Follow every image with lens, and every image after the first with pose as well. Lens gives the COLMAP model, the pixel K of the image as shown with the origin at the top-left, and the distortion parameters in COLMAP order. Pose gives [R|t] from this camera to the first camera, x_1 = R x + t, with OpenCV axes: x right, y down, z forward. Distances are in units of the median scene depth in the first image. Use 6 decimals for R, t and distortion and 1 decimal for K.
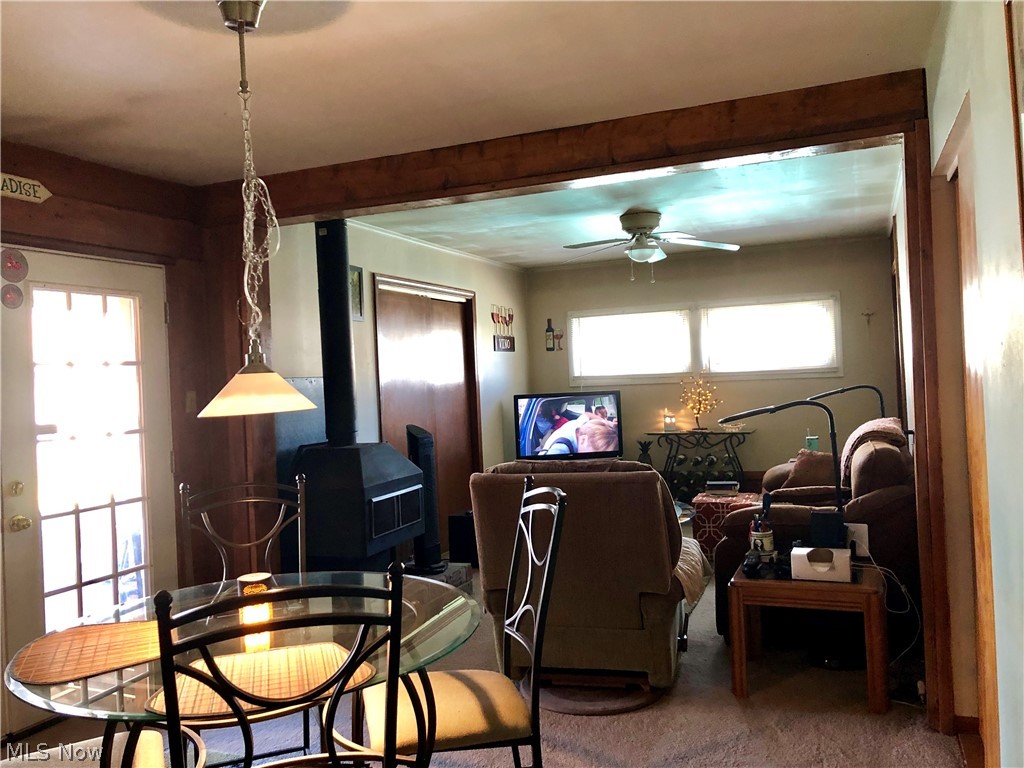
lens RADIAL K [[833.6, 0, 509.9], [0, 833.6, 378.5], [0, 0, 1]] dist [0.027571, -0.015580]
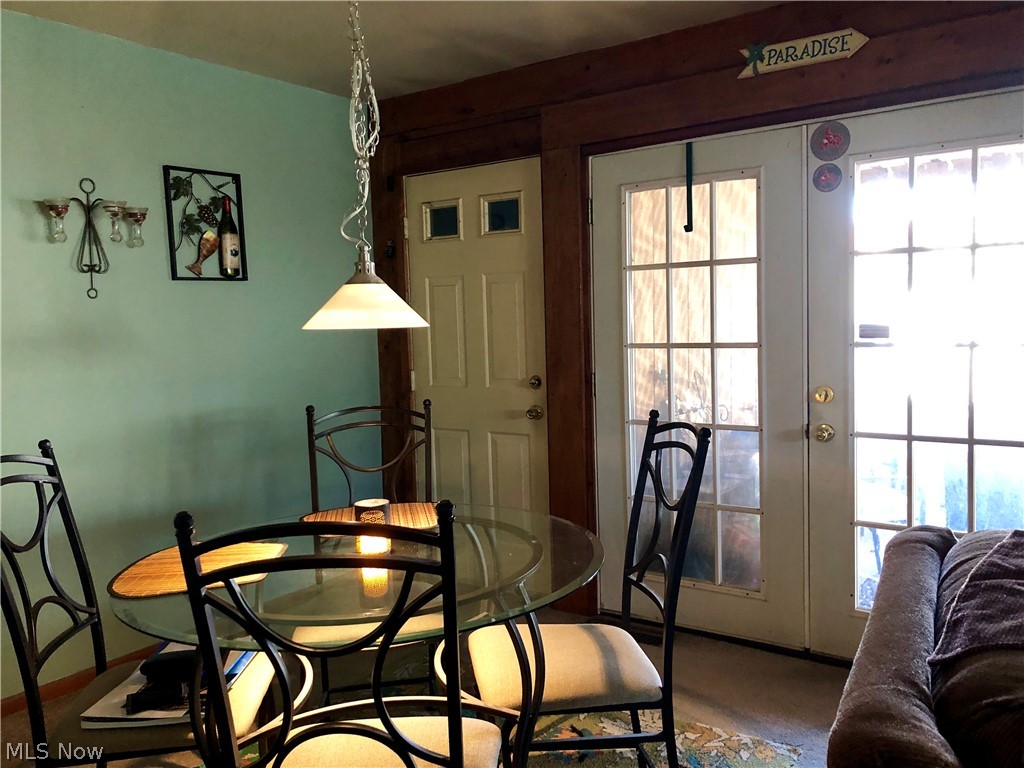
lens RADIAL K [[830.3, 0, 512.4], [0, 830.3, 375.1], [0, 0, 1]] dist [0.031140, 0.000608]
pose [[-0.214440, 0.118911, -0.969472, 0.340391], [0.033978, 0.992869, 0.114265, -0.004048], [0.976146, -0.008438, -0.216952, 0.849525]]
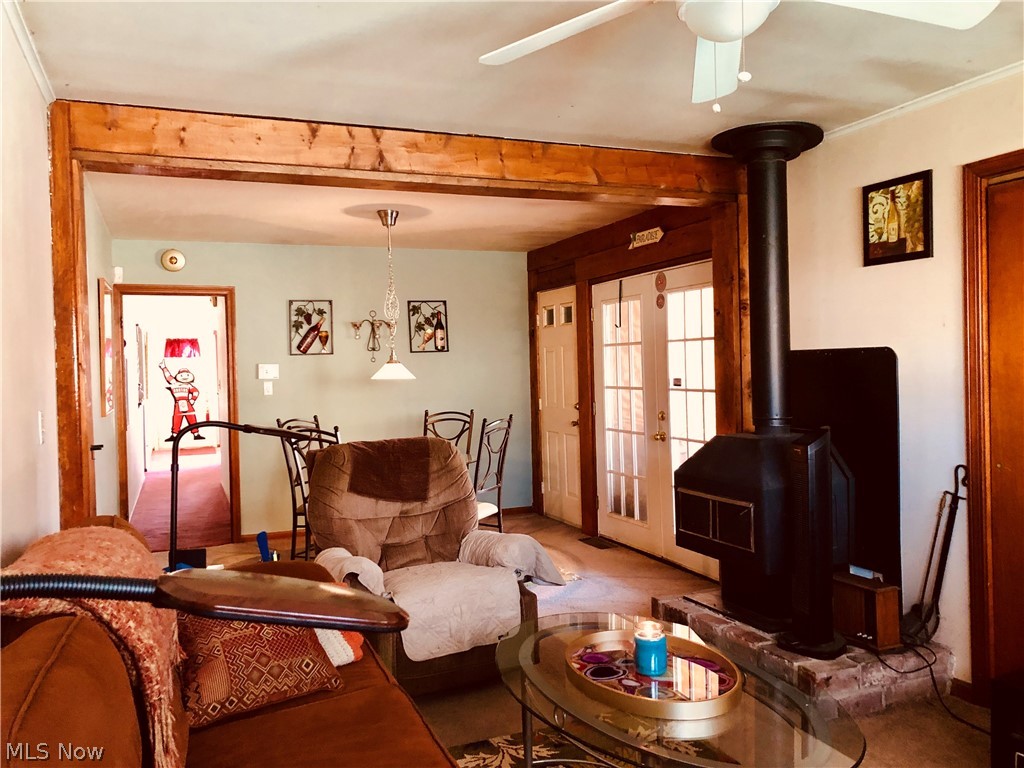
lens RADIAL K [[833.6, 0, 509.9], [0, 833.6, 378.5], [0, 0, 1]] dist [0.027571, -0.015580]
pose [[-0.710074, 0.069903, -0.700649, 0.766539], [0.051836, 0.997549, 0.046991, -0.037443], [0.702217, -0.002952, -0.711957, 1.921283]]
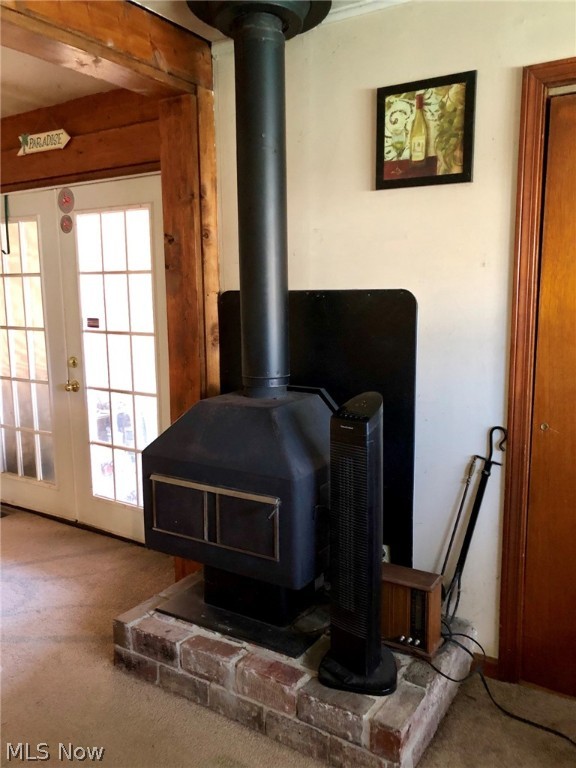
lens RADIAL K [[625.2, 0, 289.4], [0, 625.2, 375.9], [0, 0, 1]] dist [0.027571, -0.015580]
pose [[-0.166275, 0.180562, -0.969407, 0.377658], [0.011966, 0.983389, 0.181114, -0.034586], [0.986007, 0.018515, -0.165673, 1.501018]]
